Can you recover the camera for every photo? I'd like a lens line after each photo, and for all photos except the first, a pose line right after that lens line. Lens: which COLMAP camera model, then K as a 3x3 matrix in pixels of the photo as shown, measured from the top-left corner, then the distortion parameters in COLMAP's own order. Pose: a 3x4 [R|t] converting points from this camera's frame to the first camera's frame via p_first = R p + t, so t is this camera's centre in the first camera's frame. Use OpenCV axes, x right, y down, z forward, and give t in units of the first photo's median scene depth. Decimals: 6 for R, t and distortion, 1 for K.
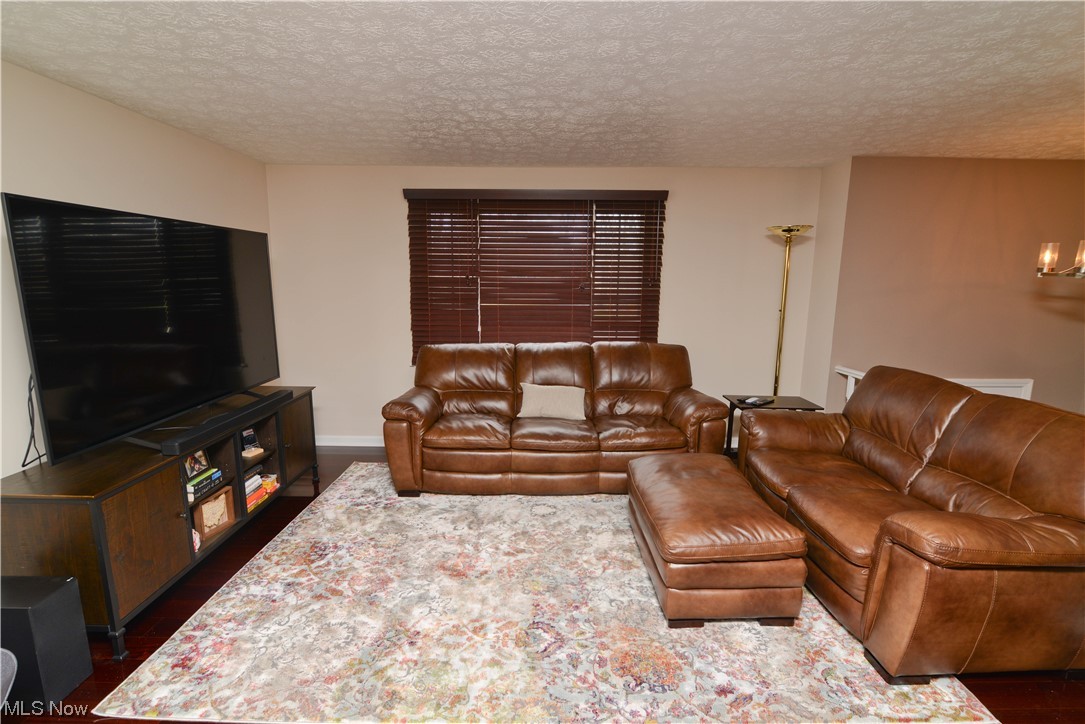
lens RADIAL K [[508.5, 0, 541.8], [0, 508.5, 366.6], [0, 0, 1]] dist [-0.020074, 0.000360]
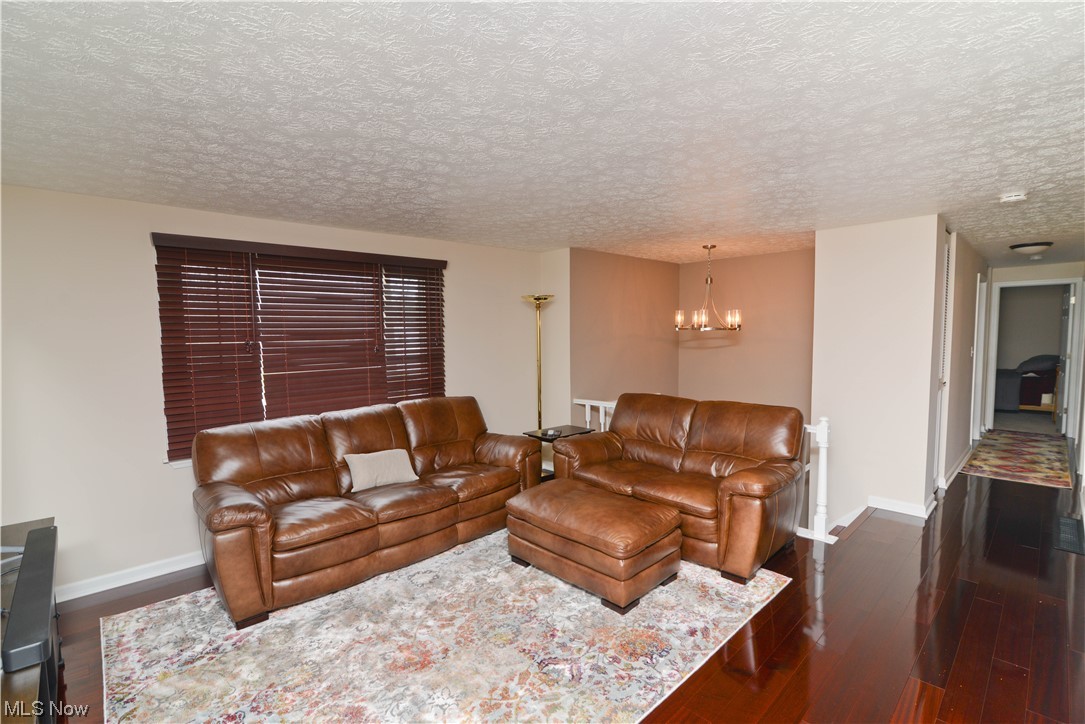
lens RADIAL K [[498.1, 0, 540.0], [0, 498.1, 365.0], [0, 0, 1]] dist [-0.019108, 0.000275]
pose [[0.726563, -0.063132, 0.684193, -0.431531], [0.139730, 0.988538, -0.057169, -0.031120], [-0.672742, 0.137139, 0.727057, 0.103872]]
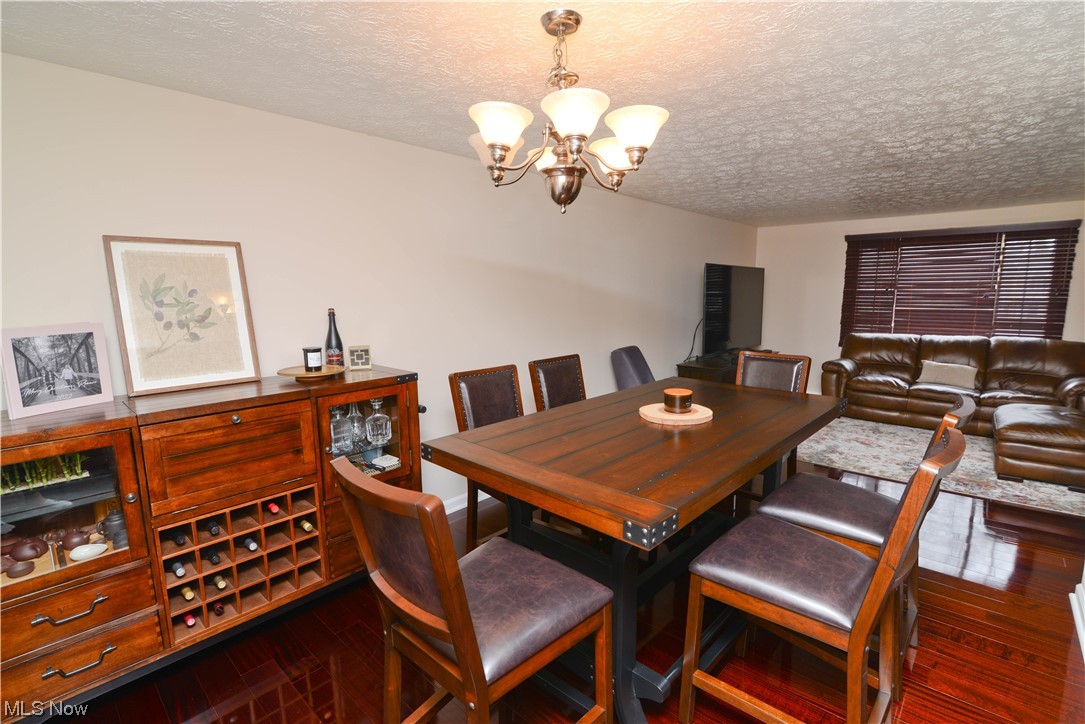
lens RADIAL K [[499.6, 0, 559.7], [0, 499.6, 368.4], [0, 0, 1]] dist [-0.002704, -0.000360]
pose [[0.757210, 0.088118, -0.647201, 0.115808], [-0.101235, 0.994717, 0.016990, 0.154355], [0.645279, 0.052655, 0.762130, -0.891484]]
